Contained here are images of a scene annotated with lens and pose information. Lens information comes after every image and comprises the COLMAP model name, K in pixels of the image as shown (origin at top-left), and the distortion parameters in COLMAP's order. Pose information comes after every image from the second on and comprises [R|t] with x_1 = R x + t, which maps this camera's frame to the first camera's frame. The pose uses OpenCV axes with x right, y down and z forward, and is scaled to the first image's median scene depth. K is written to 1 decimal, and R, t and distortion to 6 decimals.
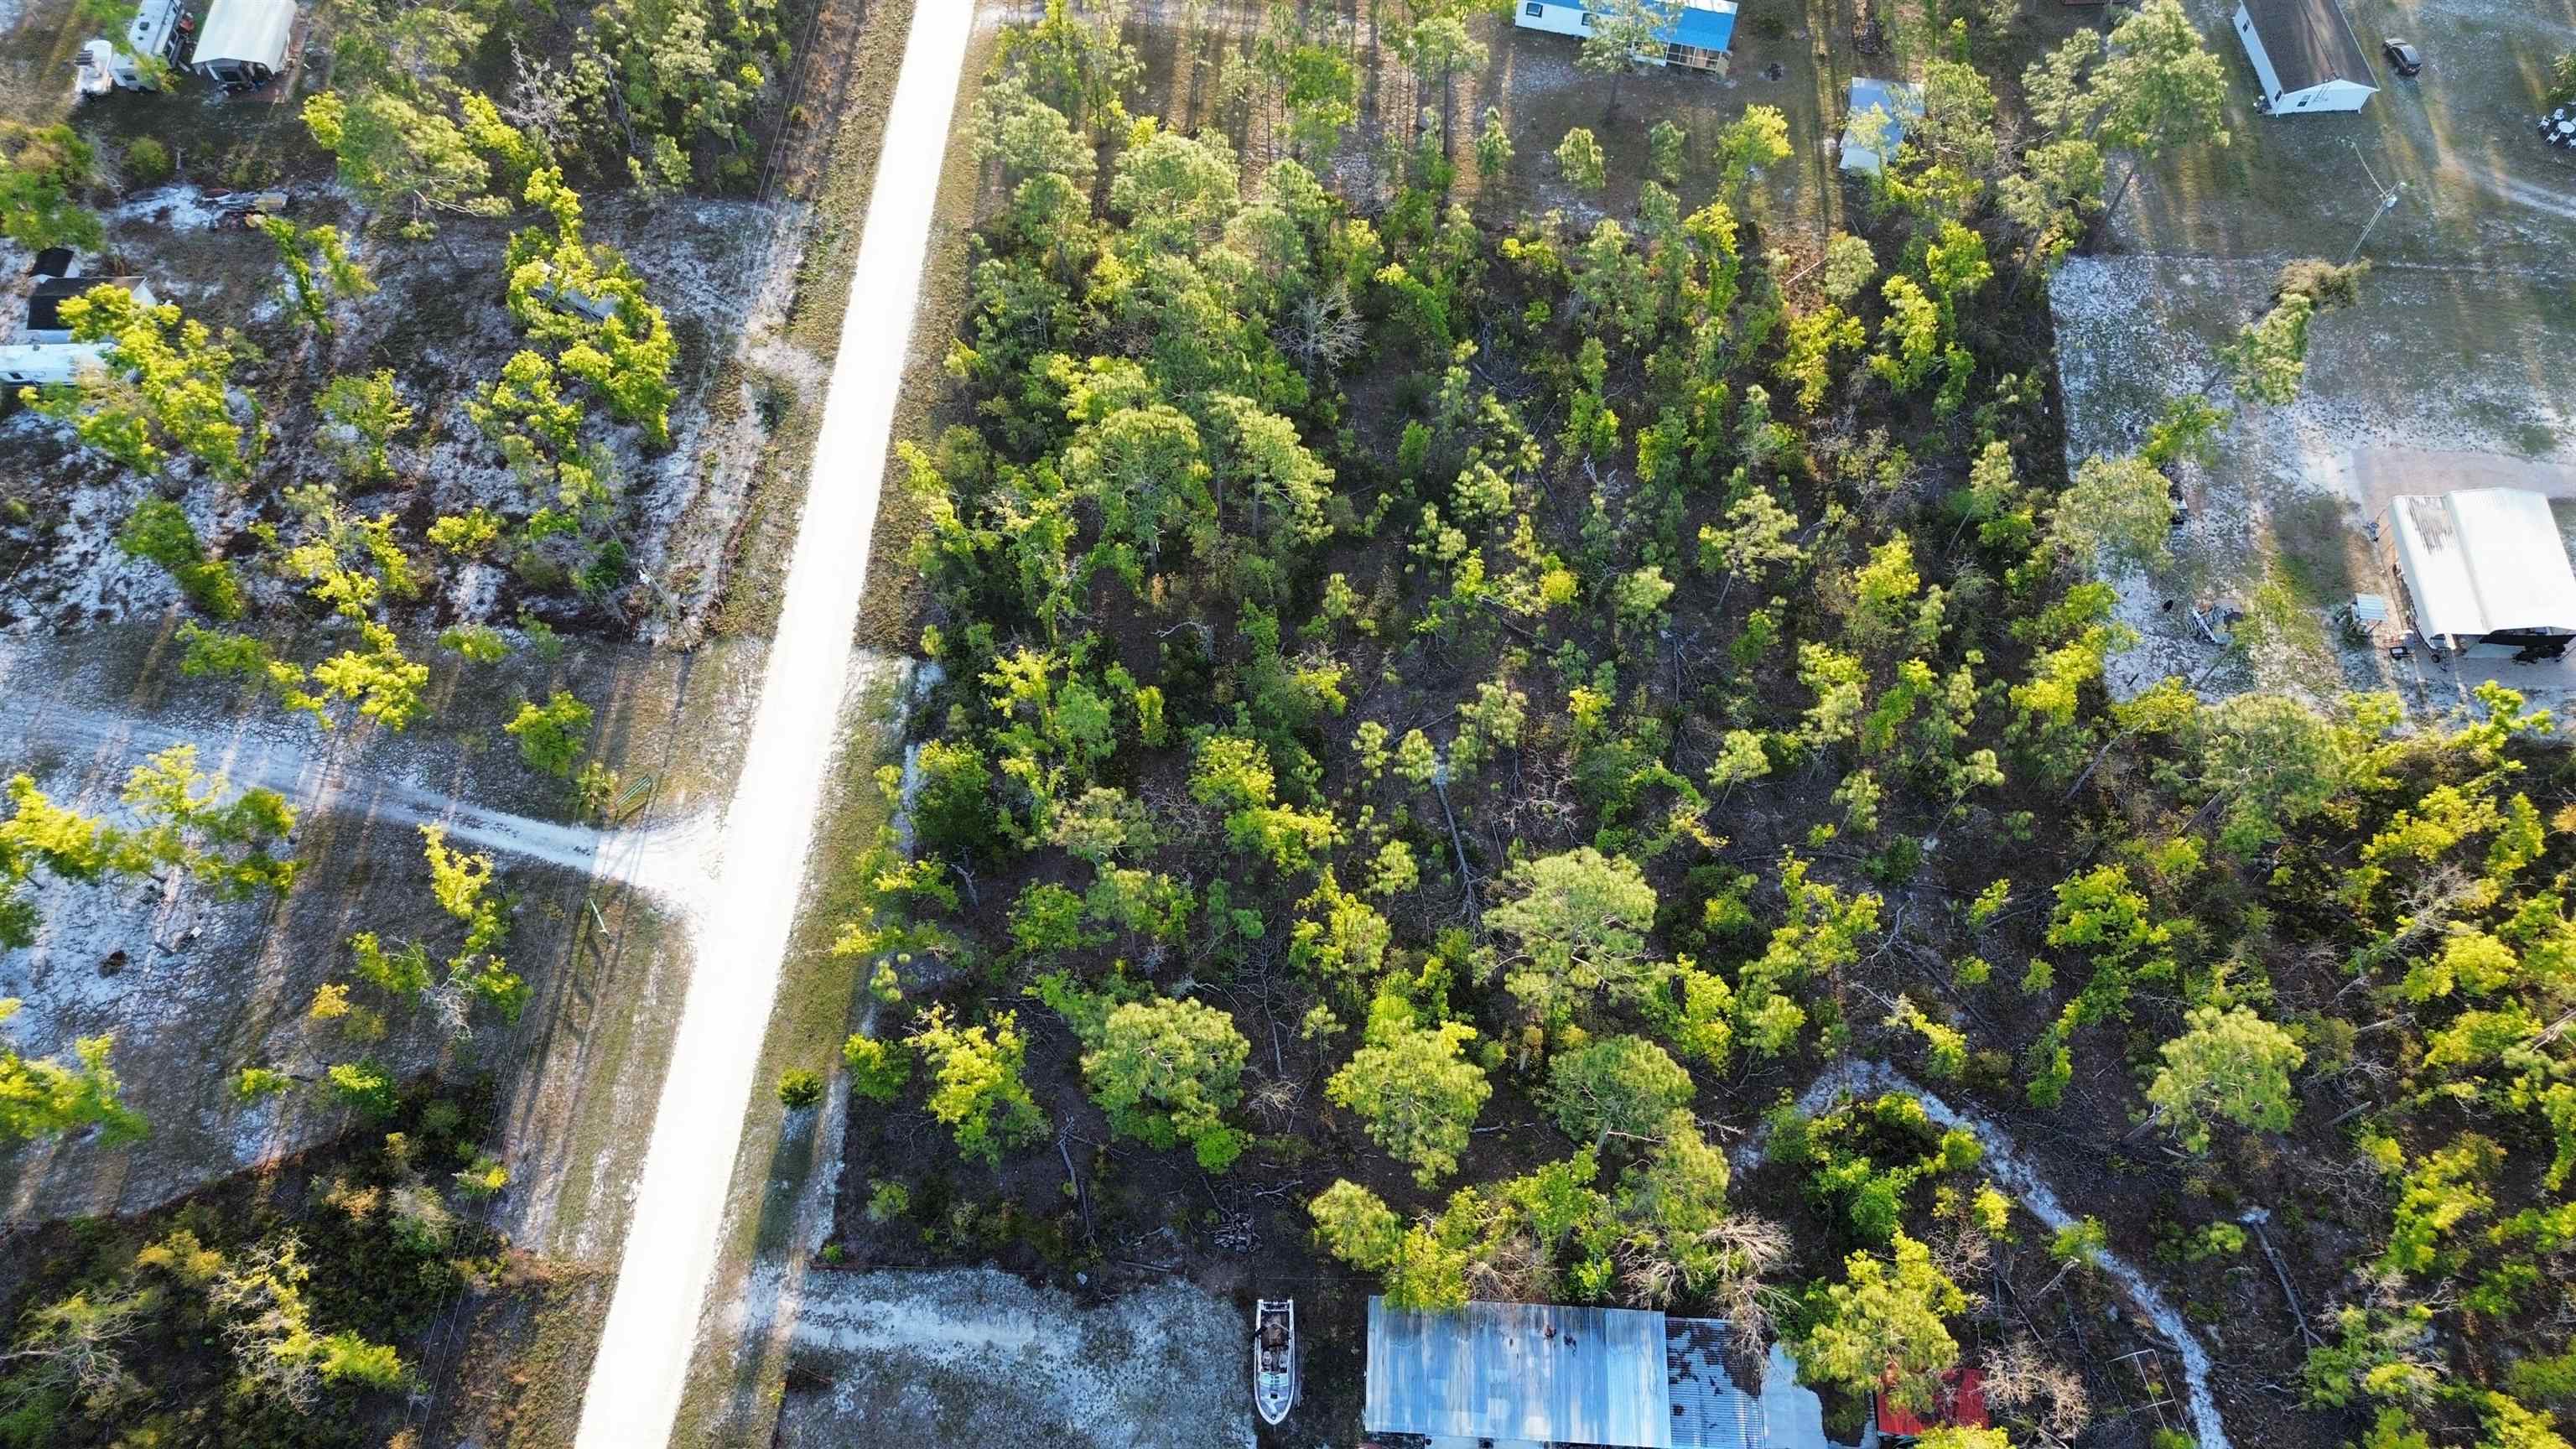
lens RADIAL K [[1828.0, 0, 1298.4], [0, 1828.0, 708.9], [0, 0, 1]] dist [0.078593, -0.073750]
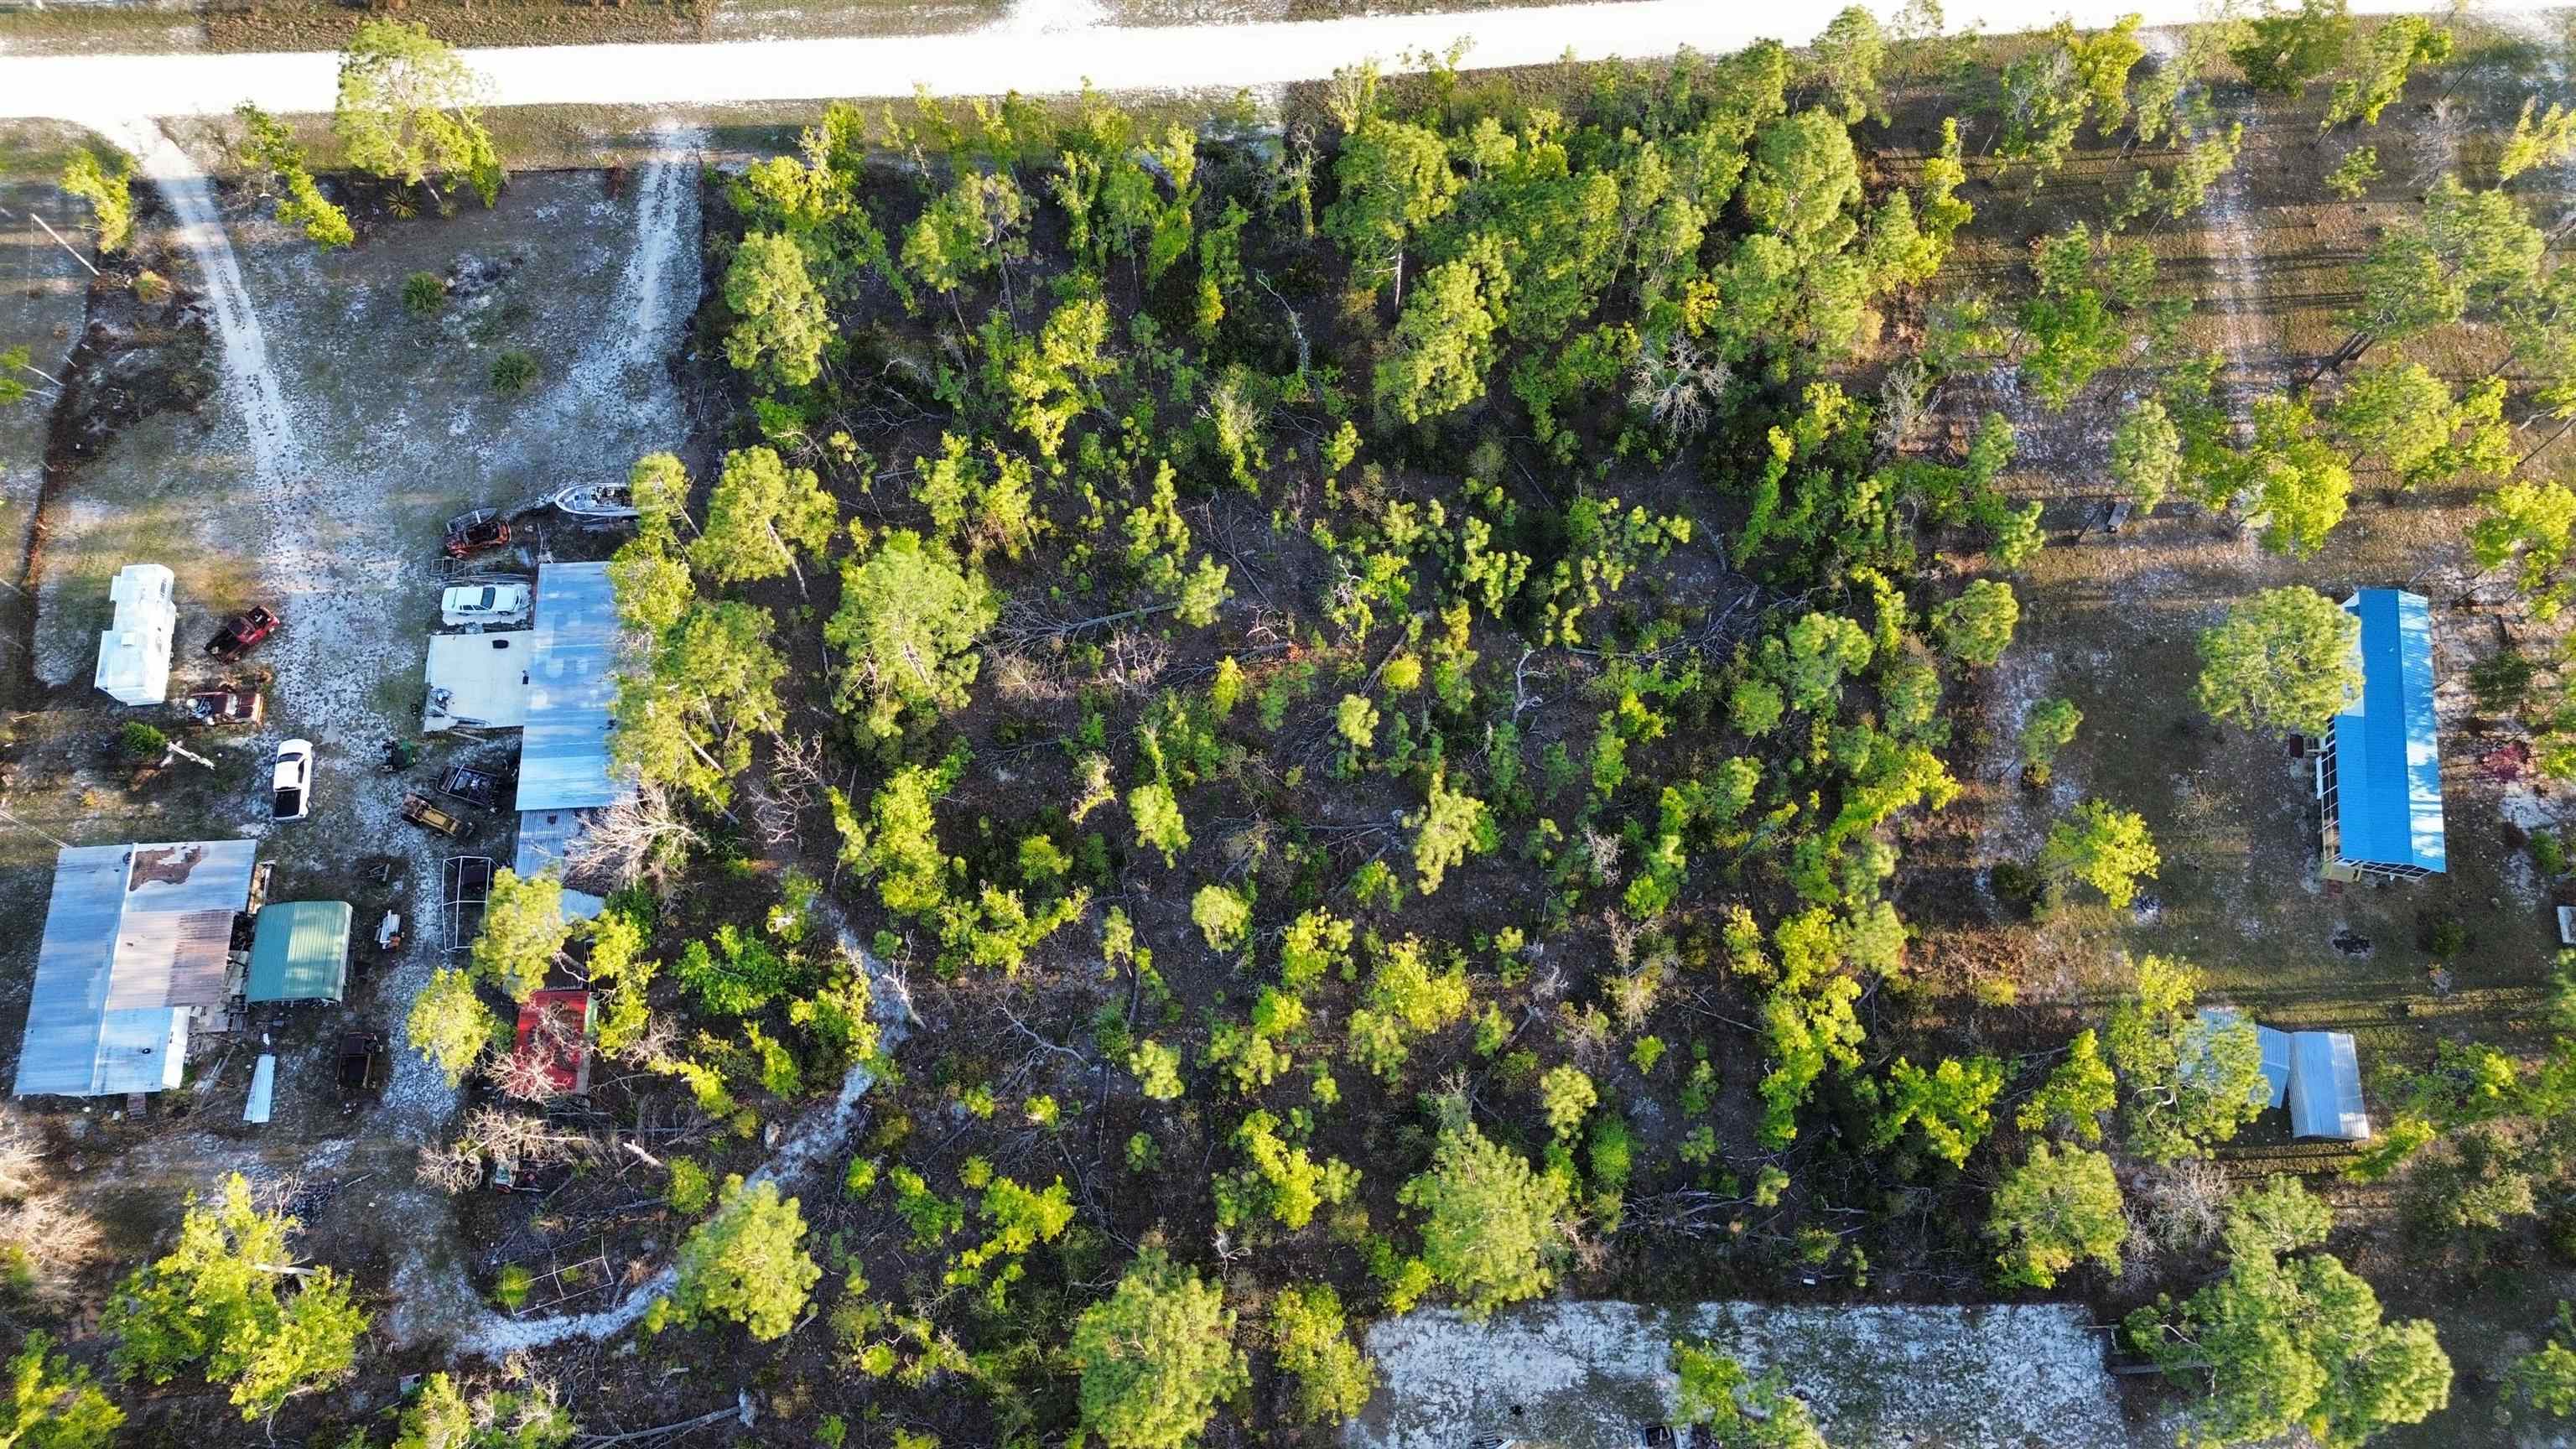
lens RADIAL K [[1828.0, 0, 1298.9], [0, 1828.0, 727.2], [0, 0, 1]] dist [0.078593, -0.073750]
pose [[0.110020, 0.928793, -0.353891, 0.495201], [-0.864566, 0.265077, 0.426919, -0.410923], [0.490328, 0.258993, 0.832167, 0.237939]]
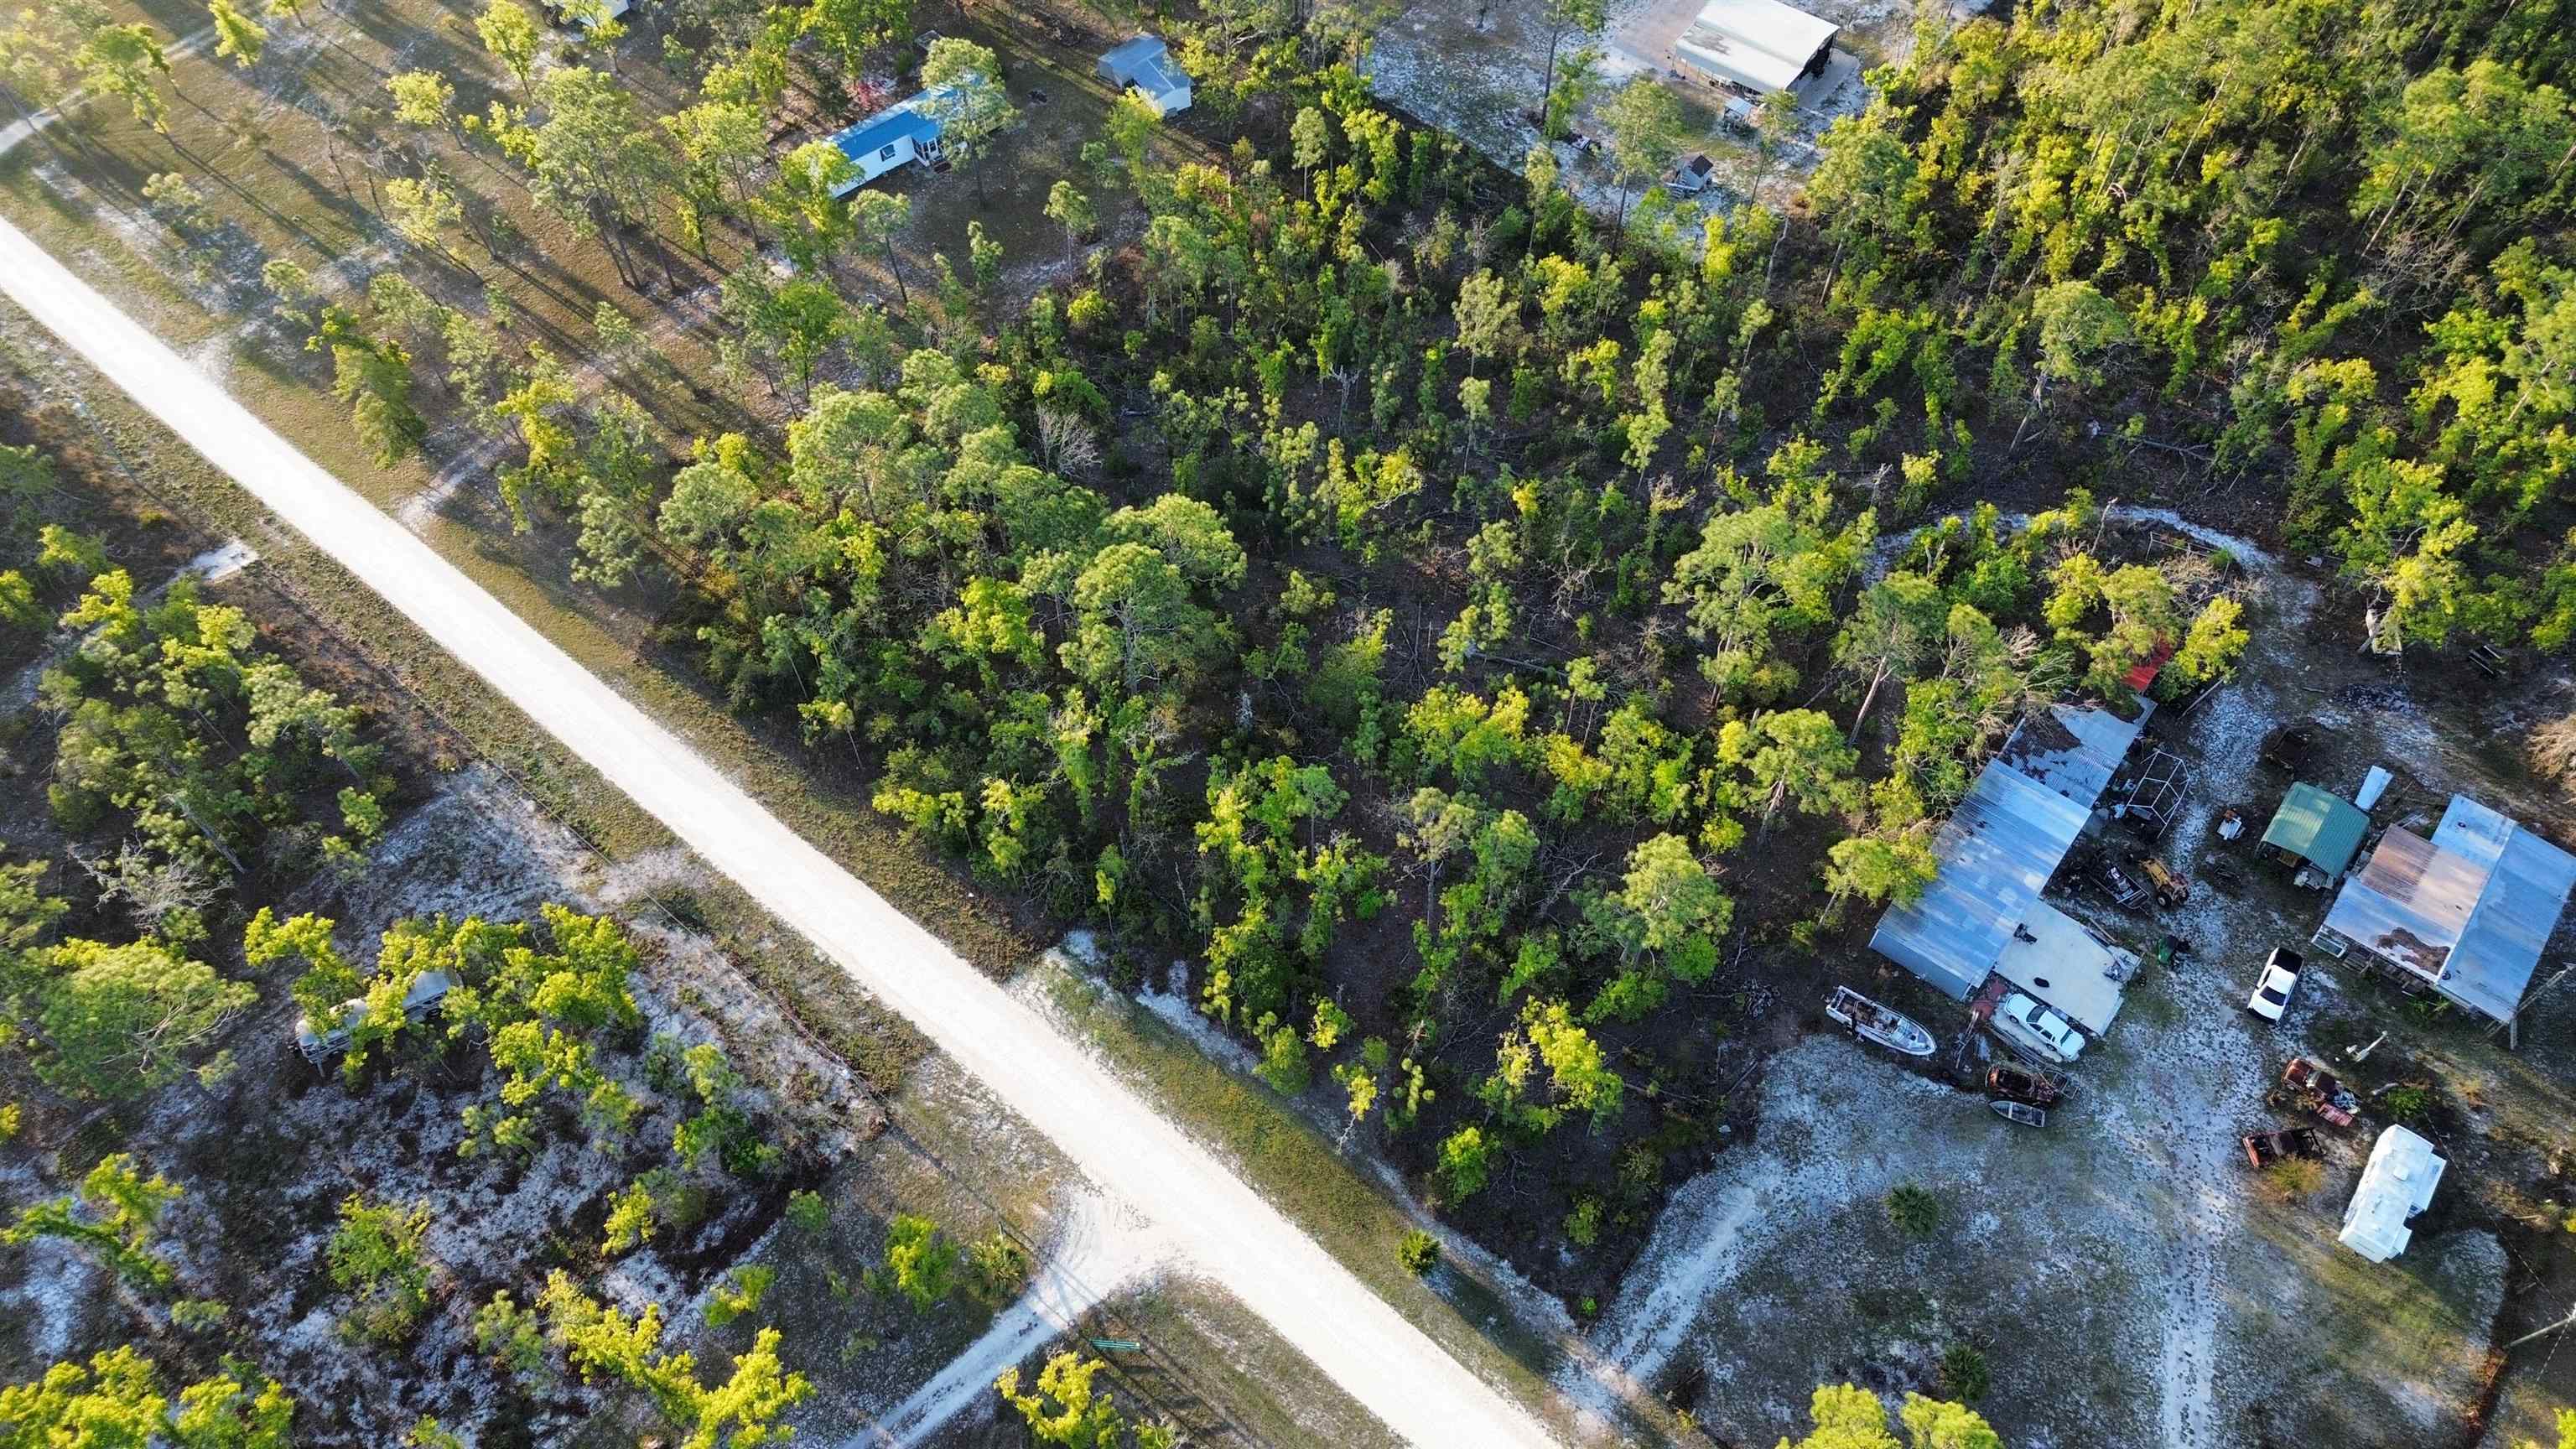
lens RADIAL K [[1828.0, 0, 1284.2], [0, 1828.0, 709.0], [0, 0, 1]] dist [0.078593, -0.073750]
pose [[0.580116, -0.673240, 0.458490, -0.520268], [0.713468, 0.691559, 0.112741, -0.141754], [-0.392975, 0.261715, 0.881519, 0.085787]]
